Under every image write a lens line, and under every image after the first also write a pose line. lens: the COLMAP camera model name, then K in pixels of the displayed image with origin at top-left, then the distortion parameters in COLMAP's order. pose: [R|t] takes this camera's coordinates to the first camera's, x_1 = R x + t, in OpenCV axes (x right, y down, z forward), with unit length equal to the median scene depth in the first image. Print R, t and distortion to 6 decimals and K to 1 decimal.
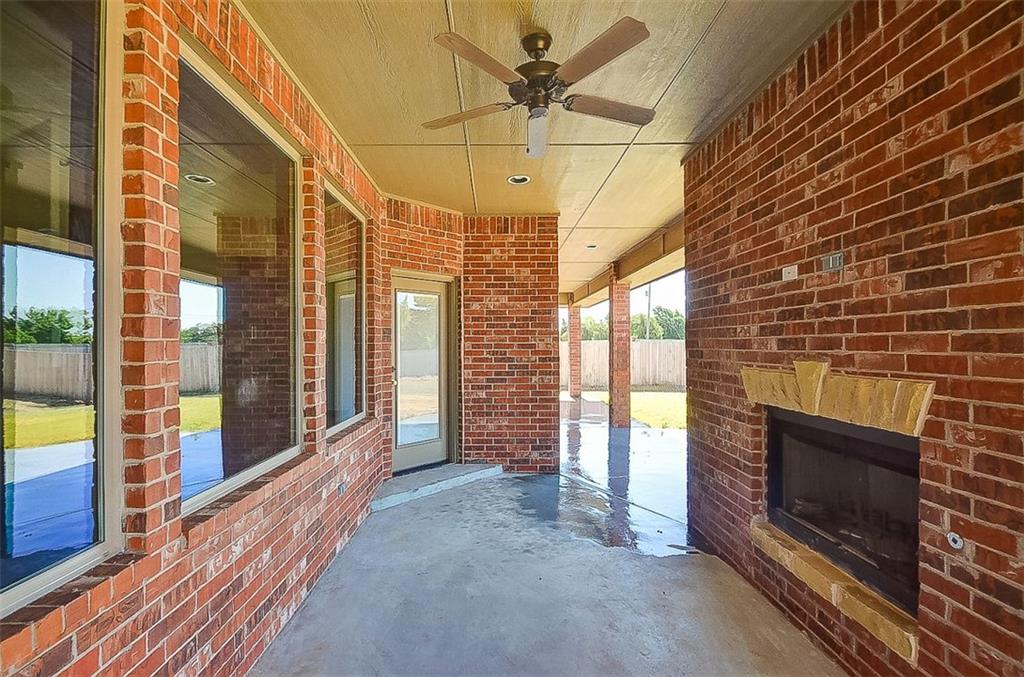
lens RADIAL K [[462.9, 0, 494.2], [0, 462.9, 343.5], [0, 0, 1]] dist [0.001014, -0.008008]
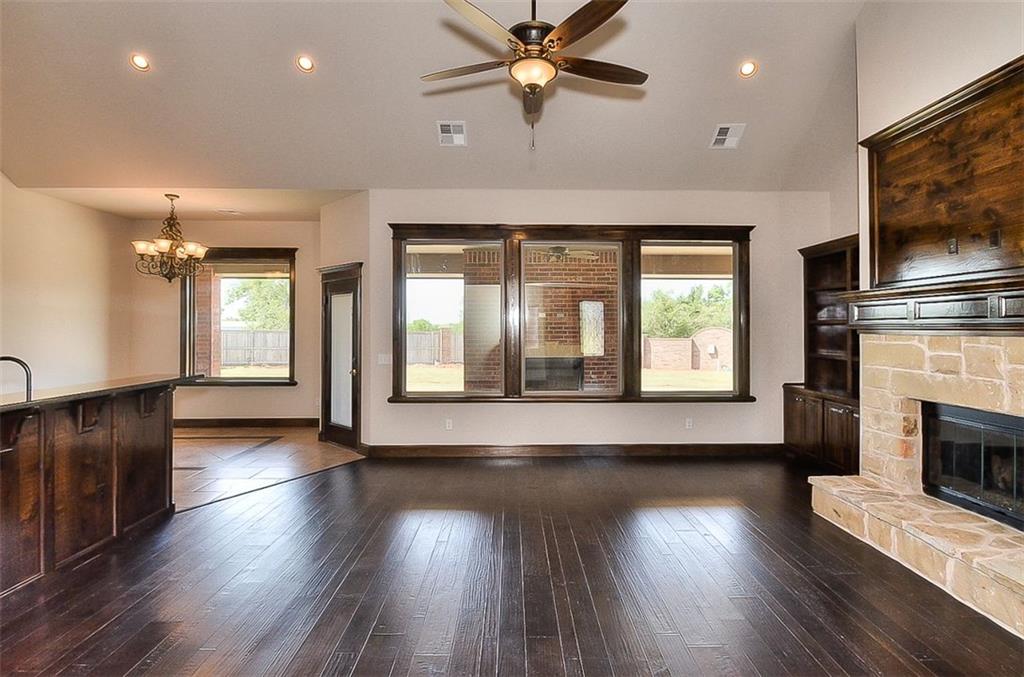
lens RADIAL K [[525.8, 0, 516.9], [0, 525.8, 325.1], [0, 0, 1]] dist [-0.009664, -0.003353]
pose [[-0.023852, 0.014452, 0.999611, -2.882087], [-0.004583, 0.999883, -0.014565, -0.025888], [-0.999705, -0.004929, -0.023783, 1.198328]]
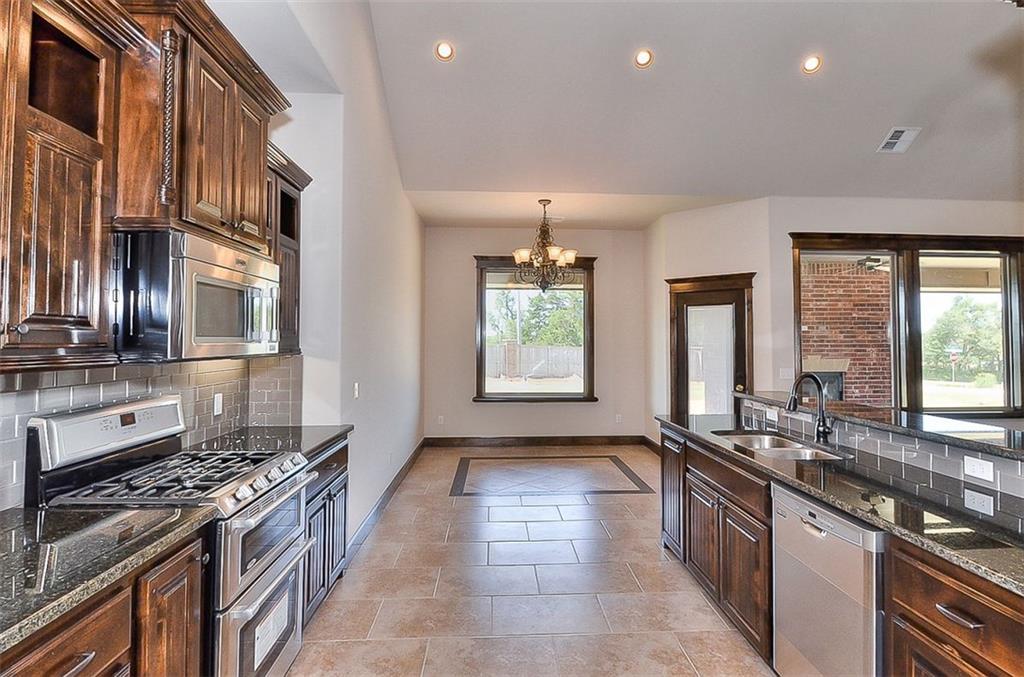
lens RADIAL K [[525.8, 0, 510.7], [0, 525.8, 322.6], [0, 0, 1]] dist [-0.009664, -0.003353]
pose [[-0.043499, 0.043244, 0.998117, -2.717108], [-0.007691, 0.999019, -0.043619, -0.016592], [-0.999024, -0.009574, -0.043124, 3.003788]]
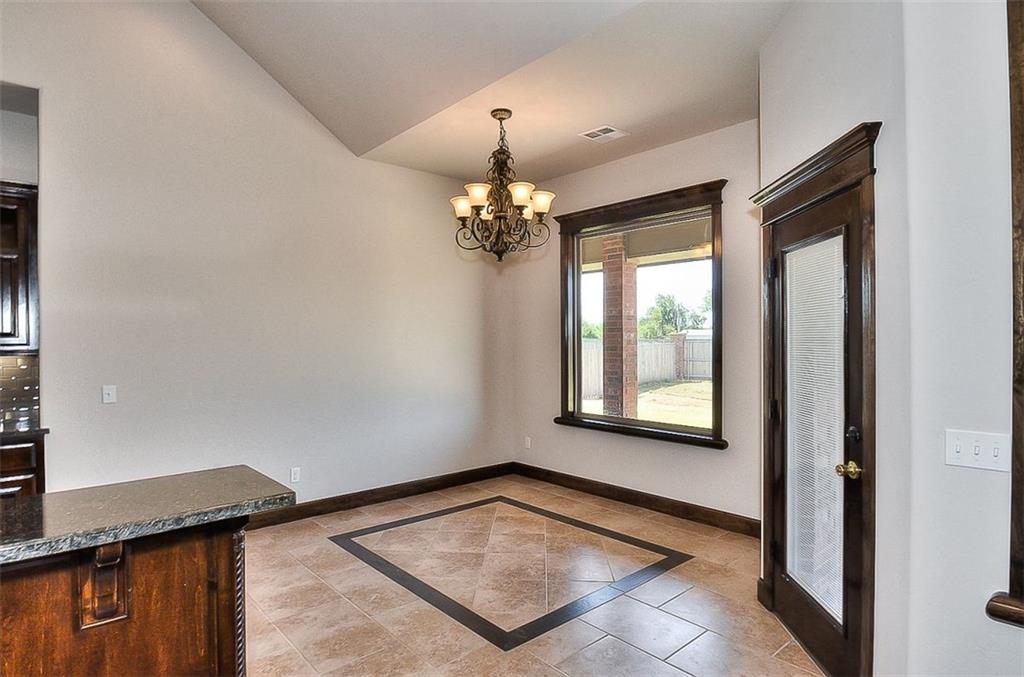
lens RADIAL K [[553.3, 0, 514.3], [0, 553.3, 337.7], [0, 0, 1]] dist [-0.002431, -0.000087]
pose [[0.734681, 0.004927, 0.678395, -1.409299], [-0.003172, 0.999988, -0.003828, -0.034557], [-0.678406, 0.000661, 0.734687, 1.613768]]
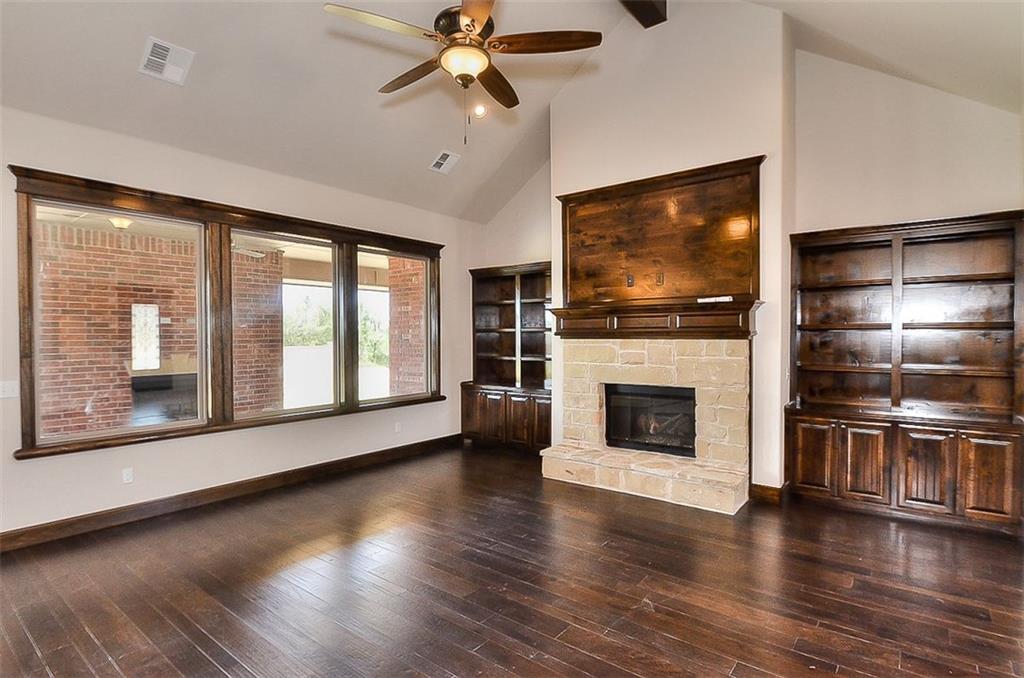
lens RADIAL K [[525.8, 0, 506.9], [0, 525.8, 343.6], [0, 0, 1]] dist [-0.009664, -0.003353]
pose [[-0.786951, 0.002511, 0.617011, -2.455324], [0.009956, 0.999913, 0.008629, -0.029957], [-0.616935, 0.012934, -0.786907, 1.991920]]
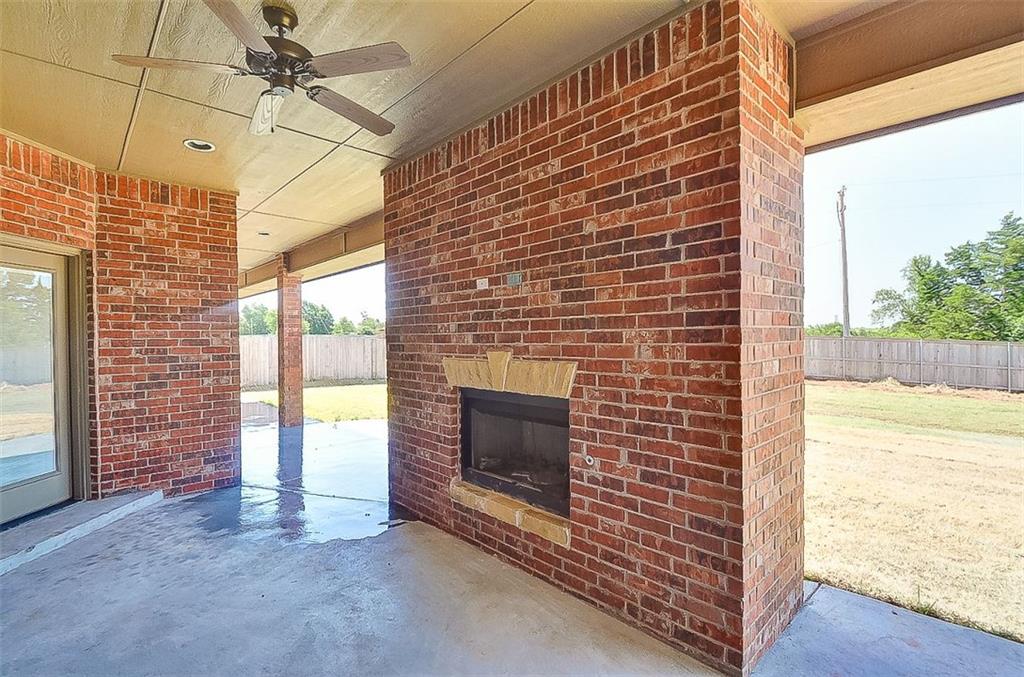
lens RADIAL K [[462.9, 0, 497.6], [0, 462.9, 341.2], [0, 0, 1]] dist [0.001014, -0.008008]
pose [[0.734354, -0.008205, 0.678717, -0.201601], [0.004374, 0.999963, 0.007356, -0.000705], [-0.678753, -0.002433, 0.734363, 0.015329]]
